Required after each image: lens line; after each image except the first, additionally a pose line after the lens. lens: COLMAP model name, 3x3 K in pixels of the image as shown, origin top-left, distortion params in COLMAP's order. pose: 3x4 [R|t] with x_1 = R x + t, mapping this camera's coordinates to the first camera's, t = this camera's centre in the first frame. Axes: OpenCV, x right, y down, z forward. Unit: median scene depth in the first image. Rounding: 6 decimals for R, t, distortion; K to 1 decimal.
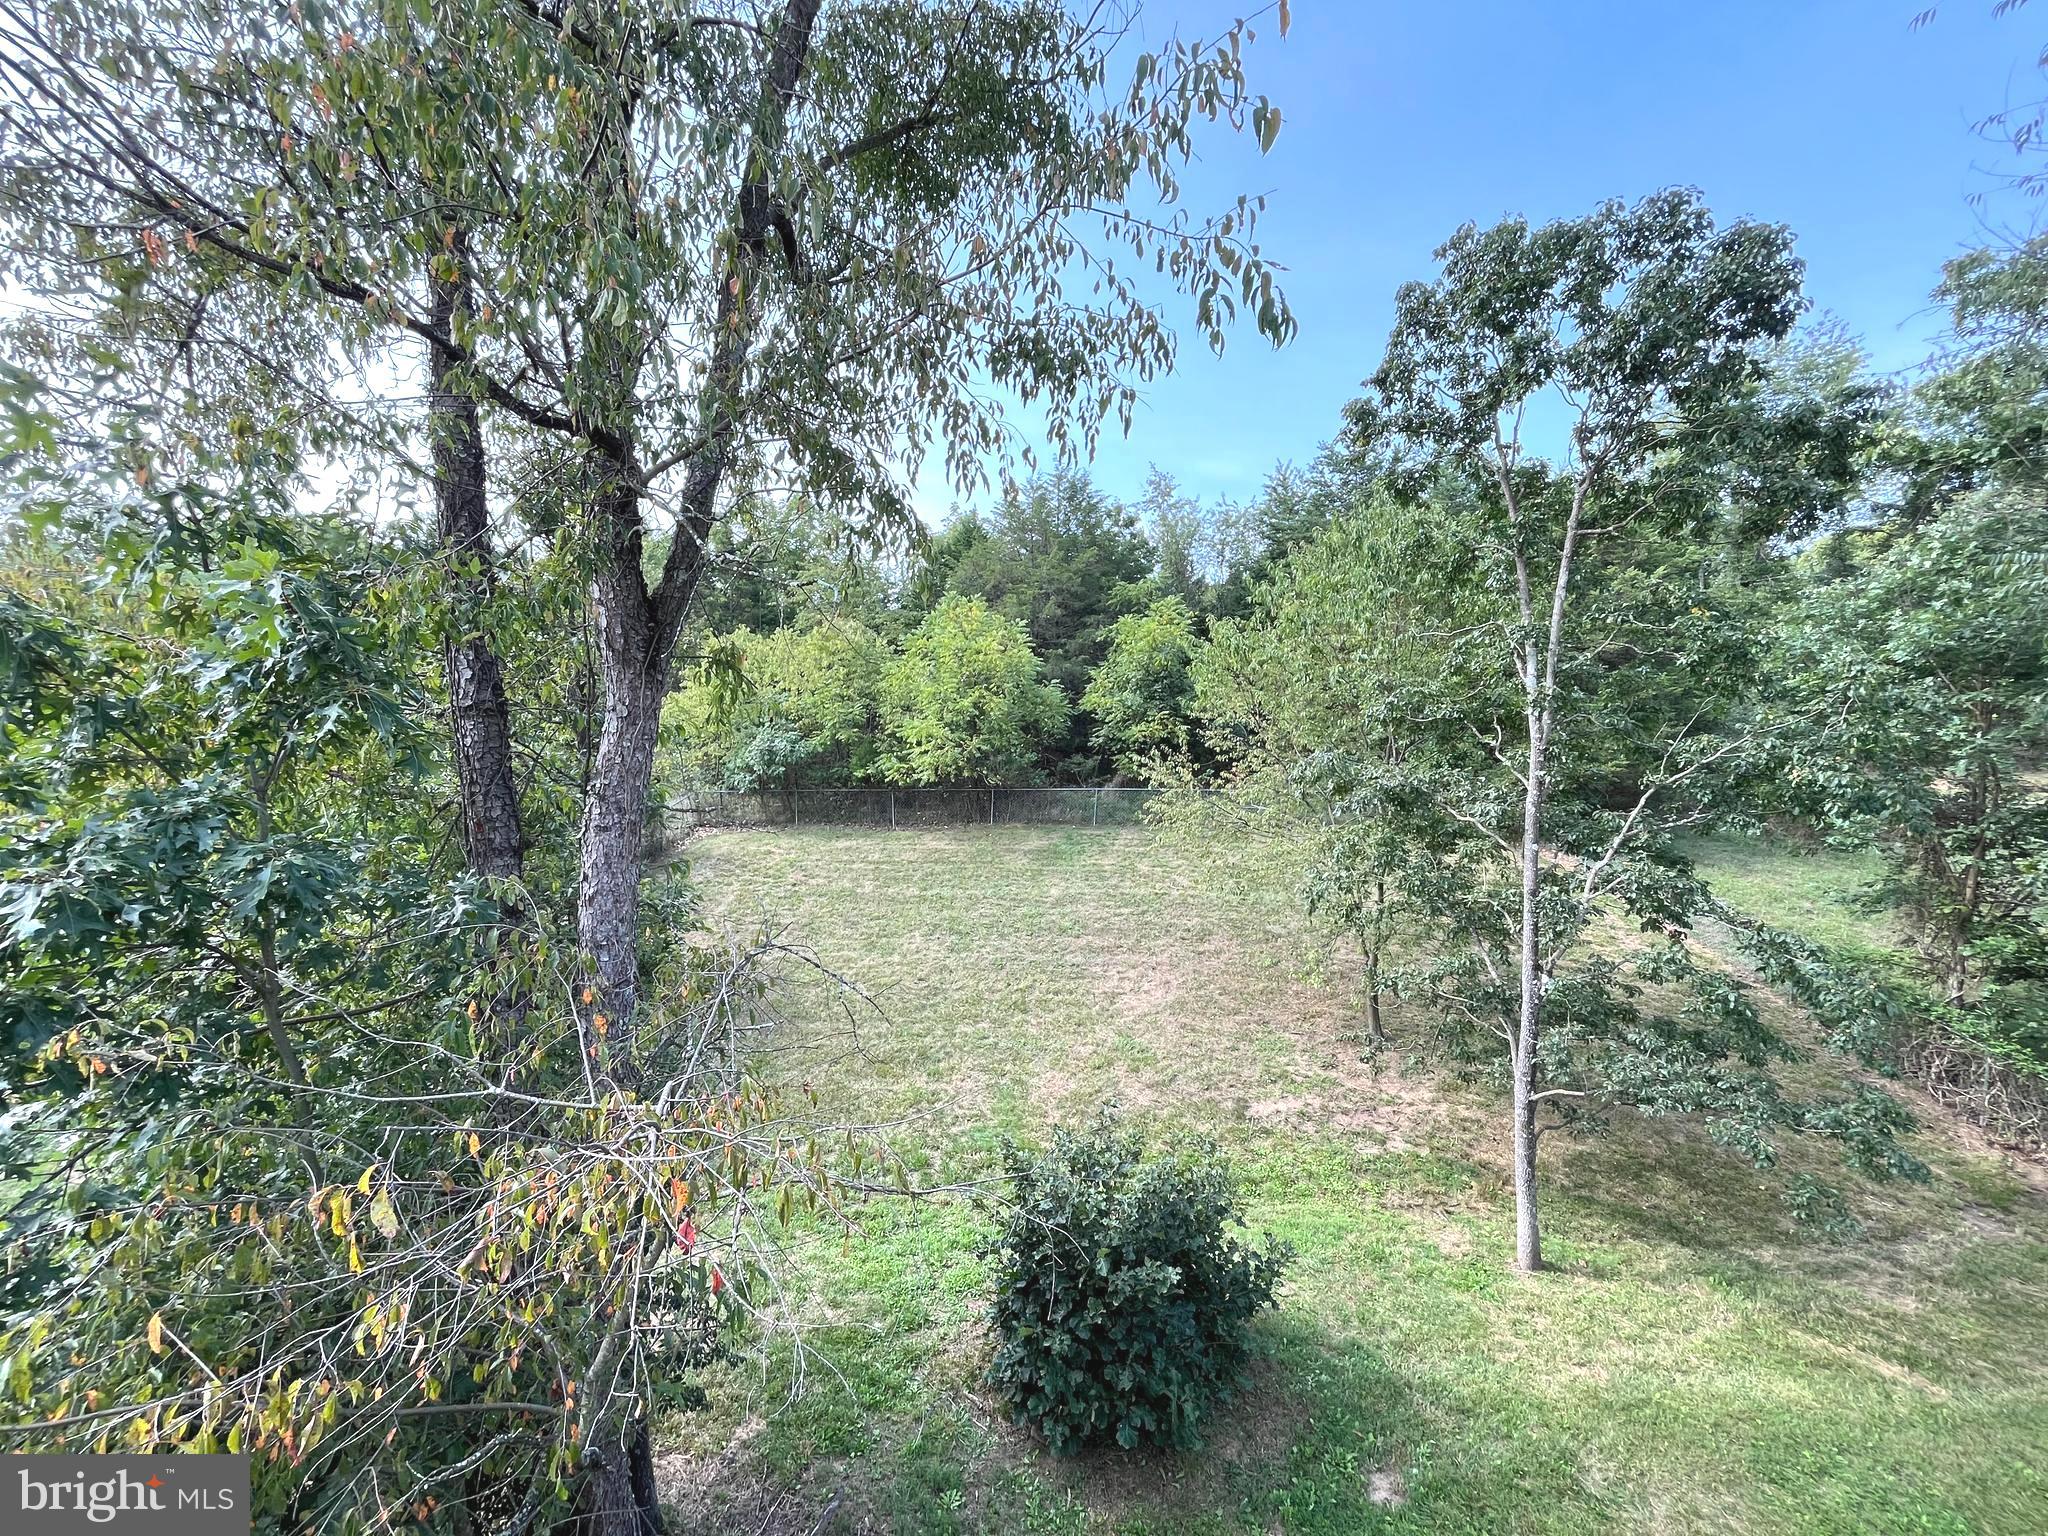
lens RADIAL K [[826.9, 0, 1017.0], [0, 826.9, 772.5], [0, 0, 1]] dist [-0.003496, -0.000570]
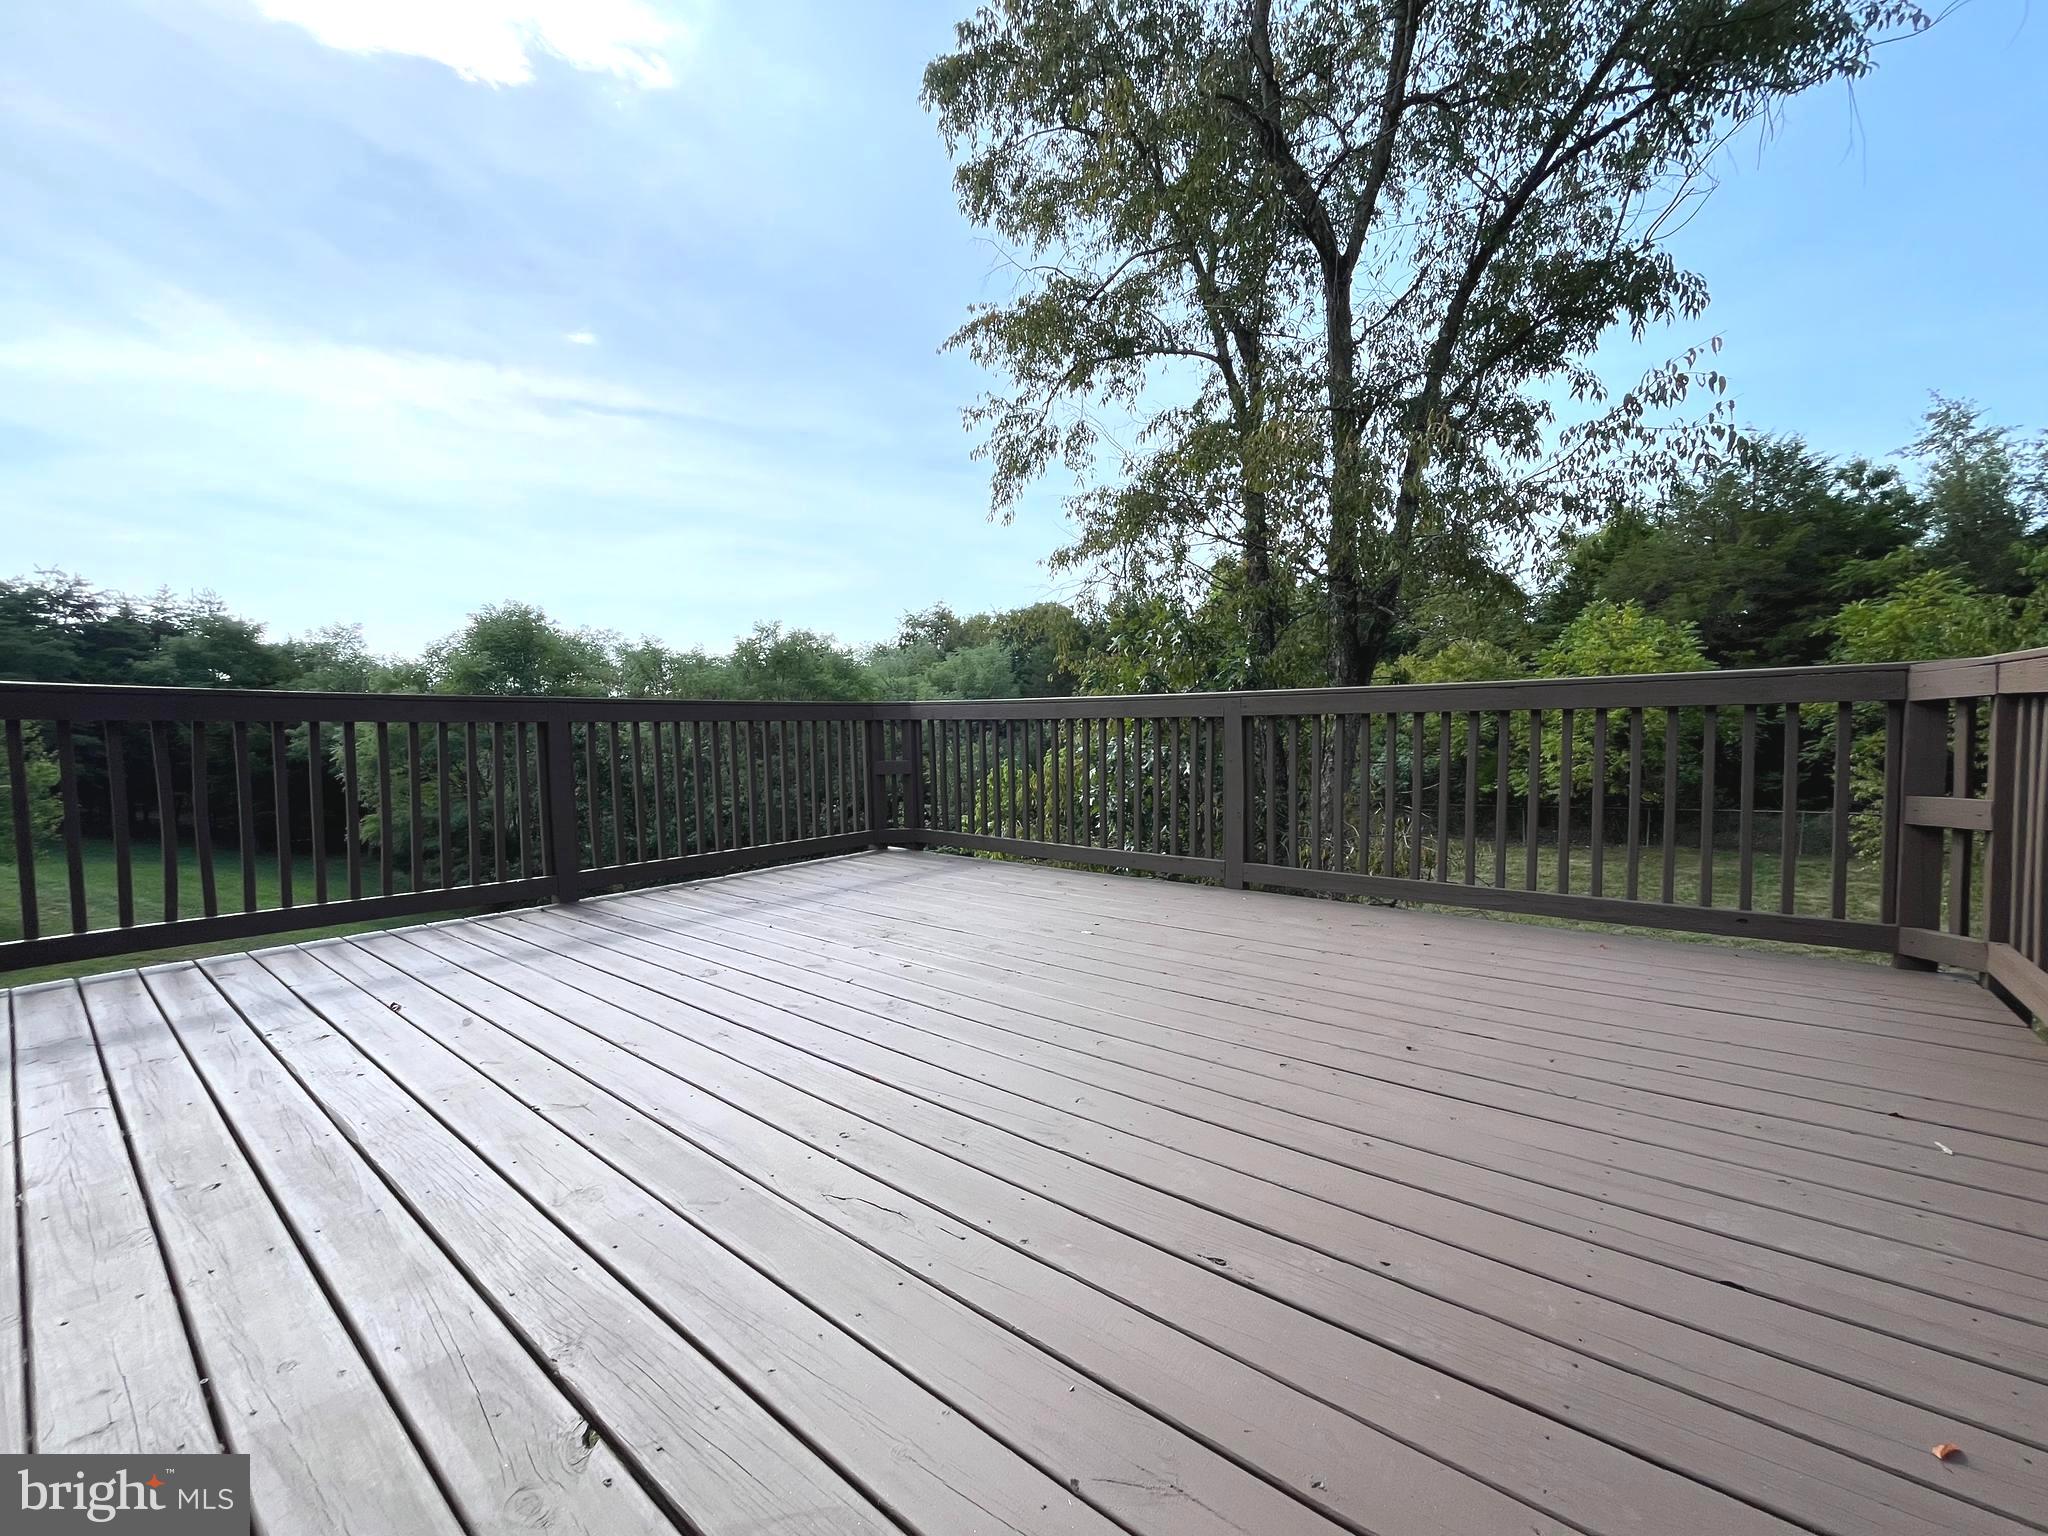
lens RADIAL K [[826.9, 0, 1017.0], [0, 826.9, 772.5], [0, 0, 1]] dist [-0.003496, -0.000570]
pose [[0.761455, 0.002827, -0.648212, 0.026036], [-0.027247, 0.999246, -0.027650, 0.021205], [0.647645, 0.038716, 0.760958, -0.132790]]
